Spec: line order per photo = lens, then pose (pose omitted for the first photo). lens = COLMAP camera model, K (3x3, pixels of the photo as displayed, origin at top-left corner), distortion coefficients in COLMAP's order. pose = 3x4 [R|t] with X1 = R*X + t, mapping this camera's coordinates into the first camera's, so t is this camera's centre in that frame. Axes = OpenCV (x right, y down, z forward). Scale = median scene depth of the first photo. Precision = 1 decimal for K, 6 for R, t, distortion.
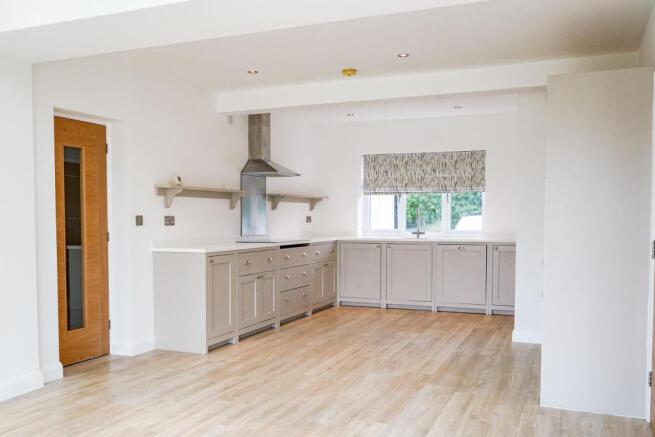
lens RADIAL K [[629.4, 0, 317.3], [0, 629.4, 241.0], [0, 0, 1]] dist [0.098435, 0.000000]
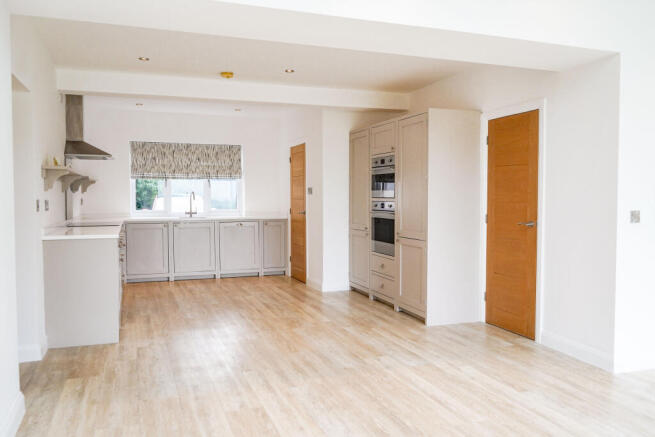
lens RADIAL K [[526.0, 0, 325.1], [0, 526.0, 219.7], [0, 0, 1]] dist [-0.012189, 0.002039]
pose [[0.733632, -0.029962, 0.678886, -0.394579], [0.024906, 0.999542, 0.017200, -0.013051], [-0.679090, 0.004289, 0.734043, 0.155605]]
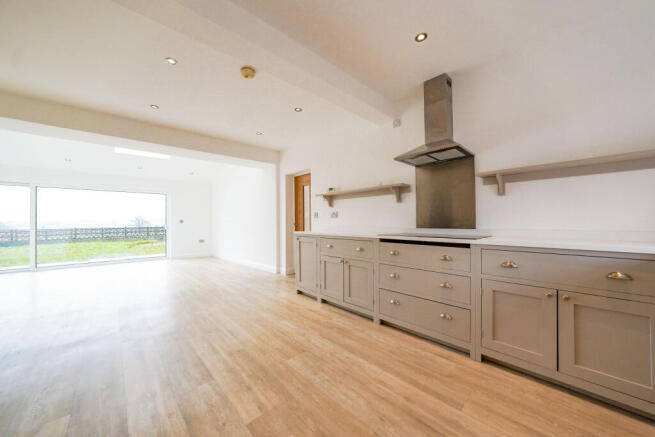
lens RADIAL K [[230.1, 0, 318.9], [0, 230.1, 222.6], [0, 0, 1]] dist [-0.017870, 0.001541]
pose [[-0.425835, 0.005809, -0.904782, 0.285760], [-0.027253, 0.999443, 0.019243, -0.019242], [0.904390, 0.032852, -0.425440, 1.064885]]
